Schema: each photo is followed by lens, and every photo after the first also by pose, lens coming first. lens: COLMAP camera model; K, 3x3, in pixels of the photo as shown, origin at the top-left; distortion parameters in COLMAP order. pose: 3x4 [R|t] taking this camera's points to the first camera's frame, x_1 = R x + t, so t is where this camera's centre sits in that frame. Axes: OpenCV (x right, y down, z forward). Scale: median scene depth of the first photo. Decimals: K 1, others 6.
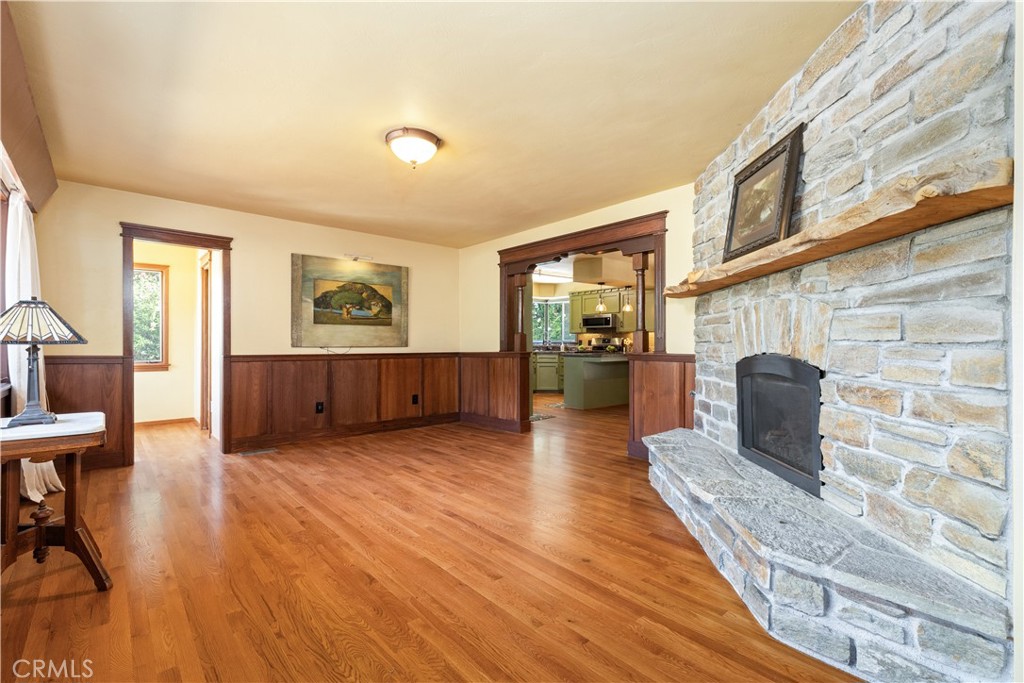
lens RADIAL K [[460.8, 0, 506.3], [0, 460.8, 344.9], [0, 0, 1]] dist [-0.000662, 0.000302]
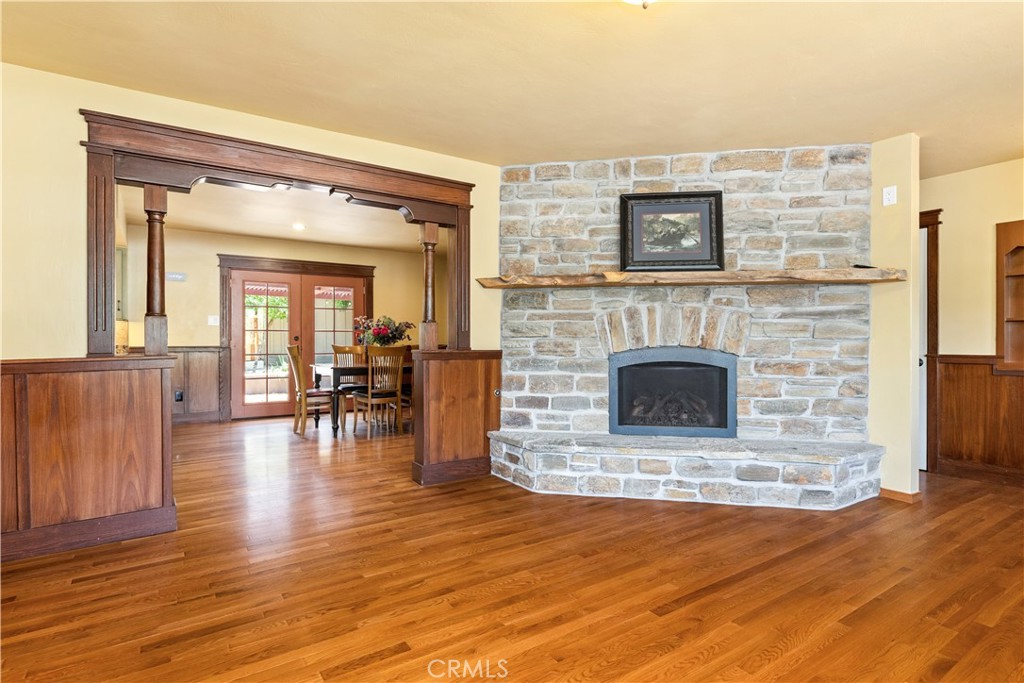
lens RADIAL K [[530.4, 0, 500.4], [0, 530.4, 341.7], [0, 0, 1]] dist [-0.002751, 0.003199]
pose [[0.118331, -0.004018, 0.992966, -1.400859], [0.001205, 0.999992, 0.003903, -0.000924], [-0.992973, 0.000735, 0.118335, 1.837707]]
